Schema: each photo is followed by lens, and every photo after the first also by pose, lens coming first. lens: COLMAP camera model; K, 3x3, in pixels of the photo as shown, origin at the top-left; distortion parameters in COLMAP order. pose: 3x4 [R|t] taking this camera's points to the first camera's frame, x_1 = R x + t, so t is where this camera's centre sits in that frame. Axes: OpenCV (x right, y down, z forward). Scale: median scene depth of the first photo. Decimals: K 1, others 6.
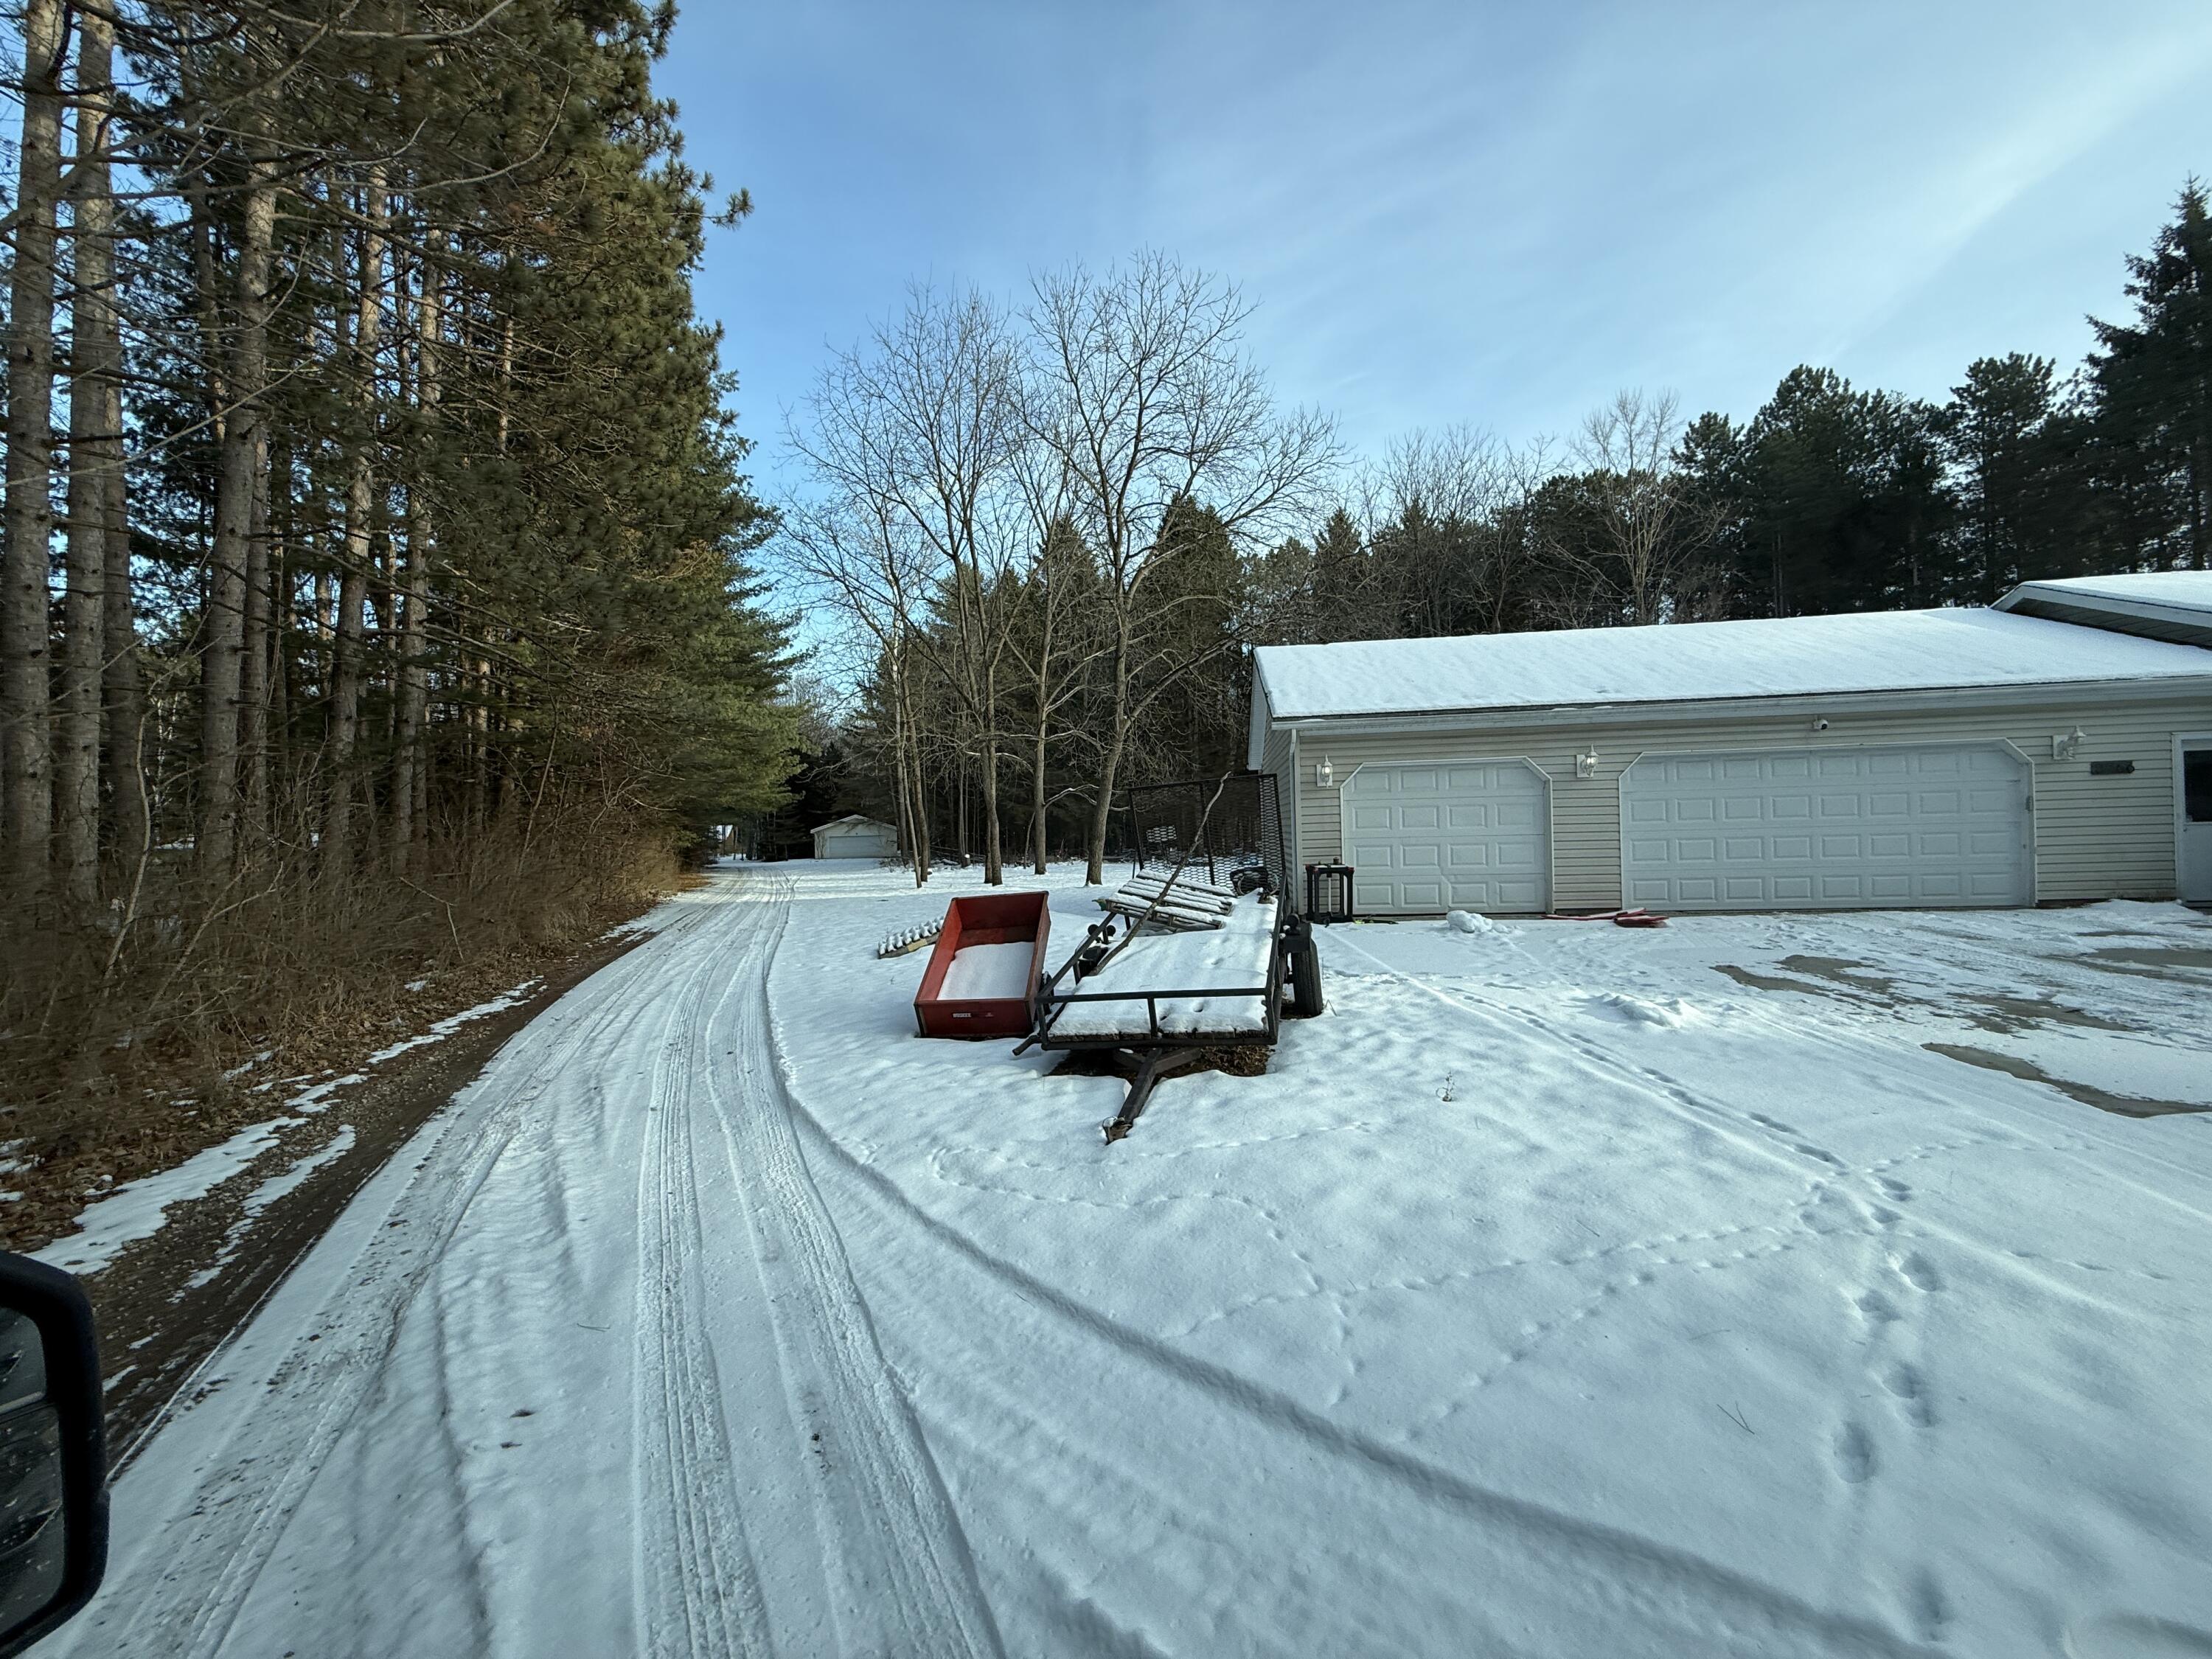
lens RADIAL K [[889.0, 0, 1099.6], [0, 889.0, 827.5], [0, 0, 1]] dist [0.001220, -0.000912]
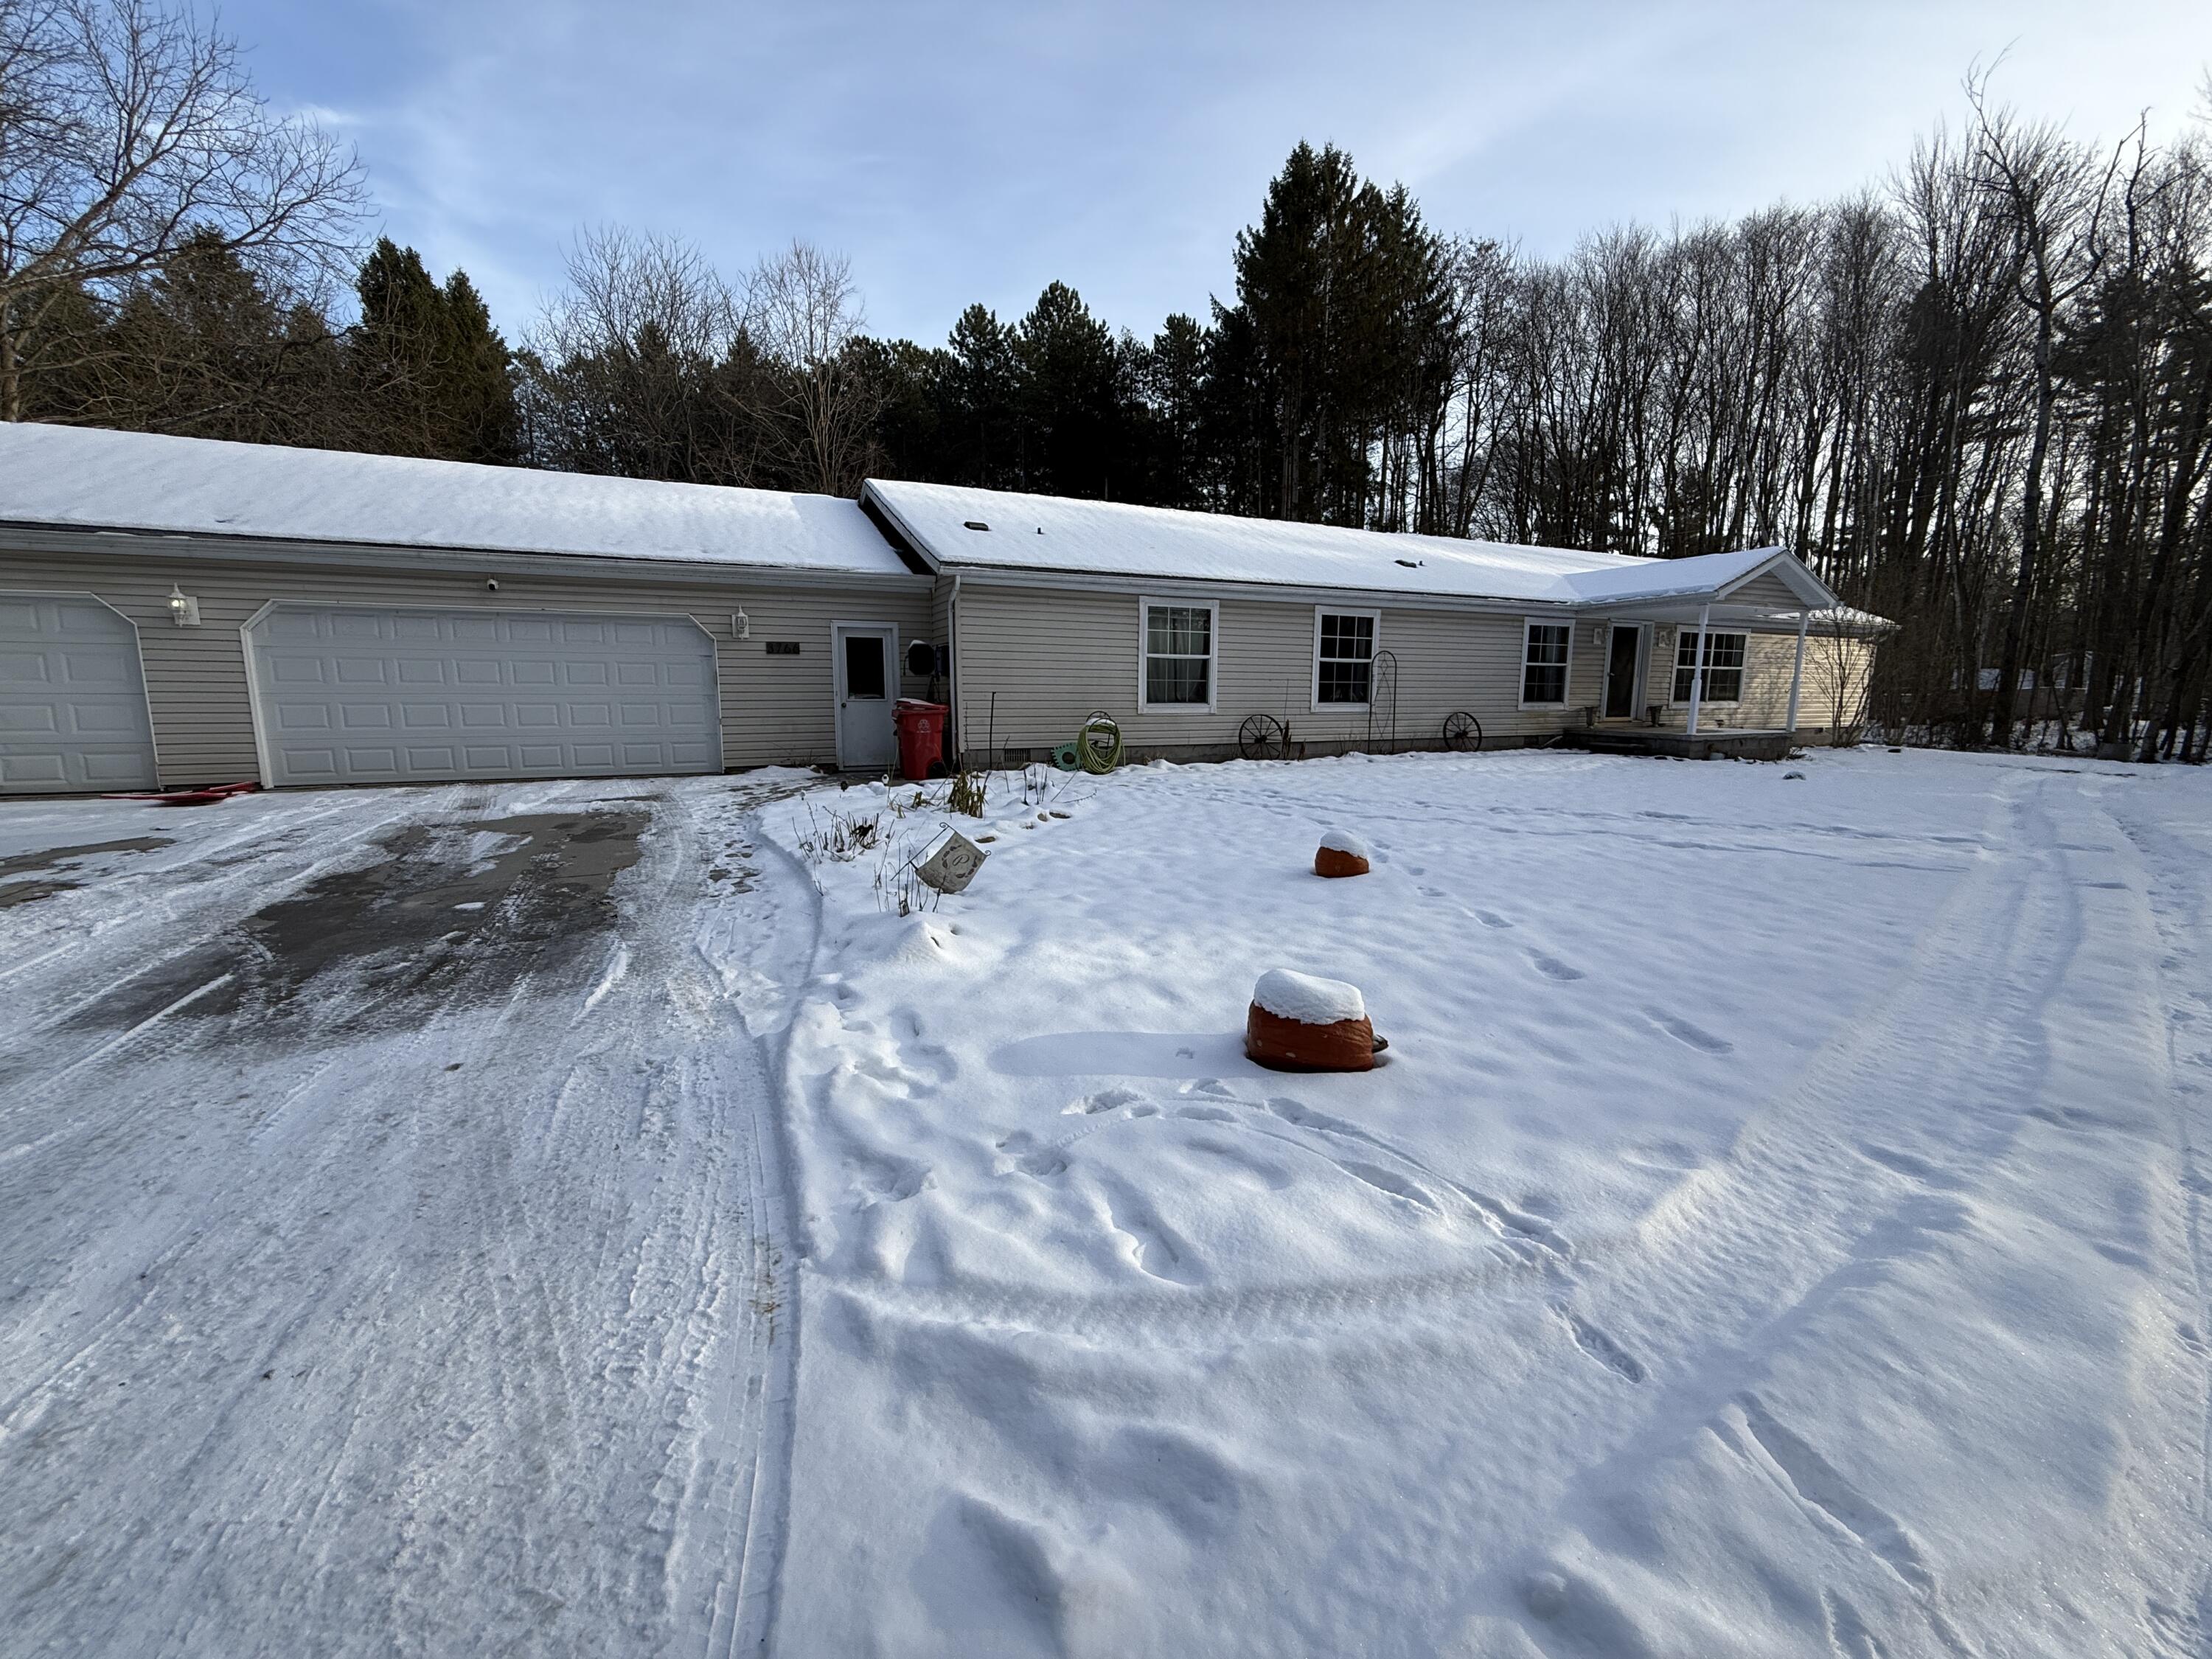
lens RADIAL K [[889.0, 0, 1105.9], [0, 889.0, 829.0], [0, 0, 1]] dist [0.001220, -0.000912]
pose [[0.837935, -0.052368, 0.543251, 0.313584], [-0.030185, 0.989416, 0.141936, -0.004751], [-0.544934, -0.135331, 0.827485, -0.065633]]
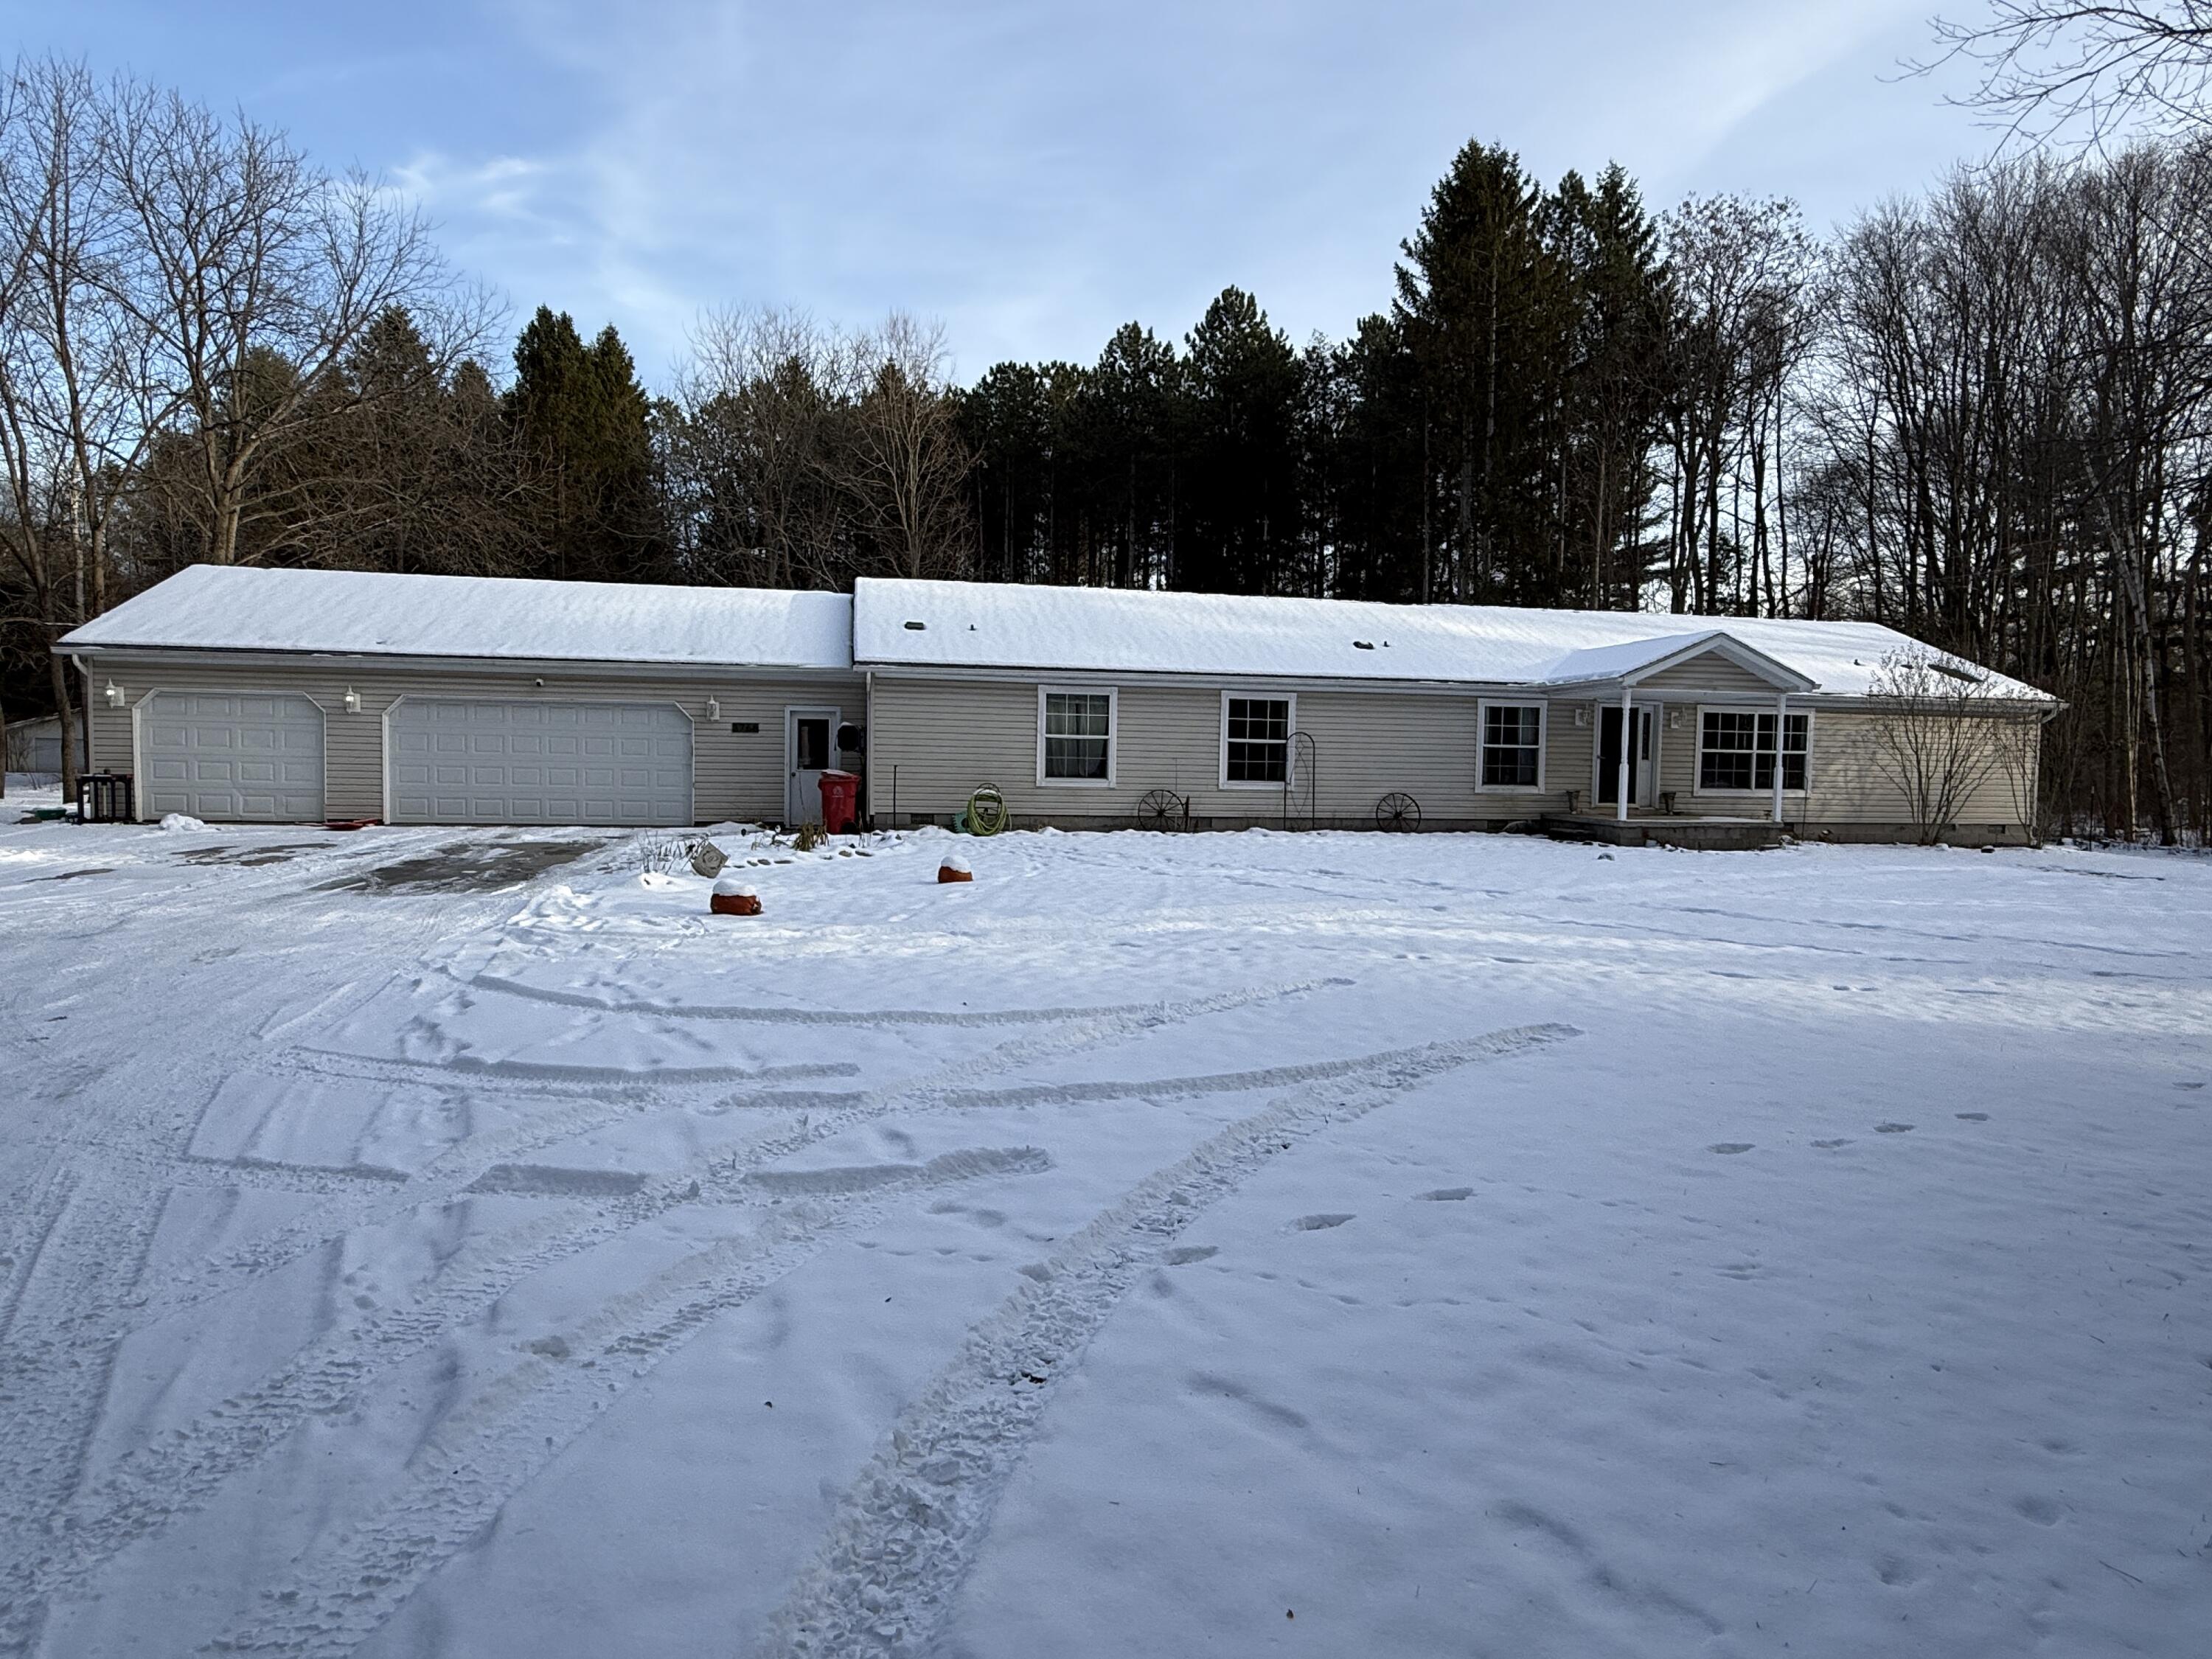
lens RADIAL K [[1270.7, 0, 1106.5], [0, 1270.7, 828.9], [0, 0, 1]] dist [0.000209, -0.001533]
pose [[0.943411, 0.029420, 0.330318, 0.372300], [-0.047763, 0.997726, 0.047550, -0.011270], [-0.328168, -0.060636, 0.942671, -0.390562]]
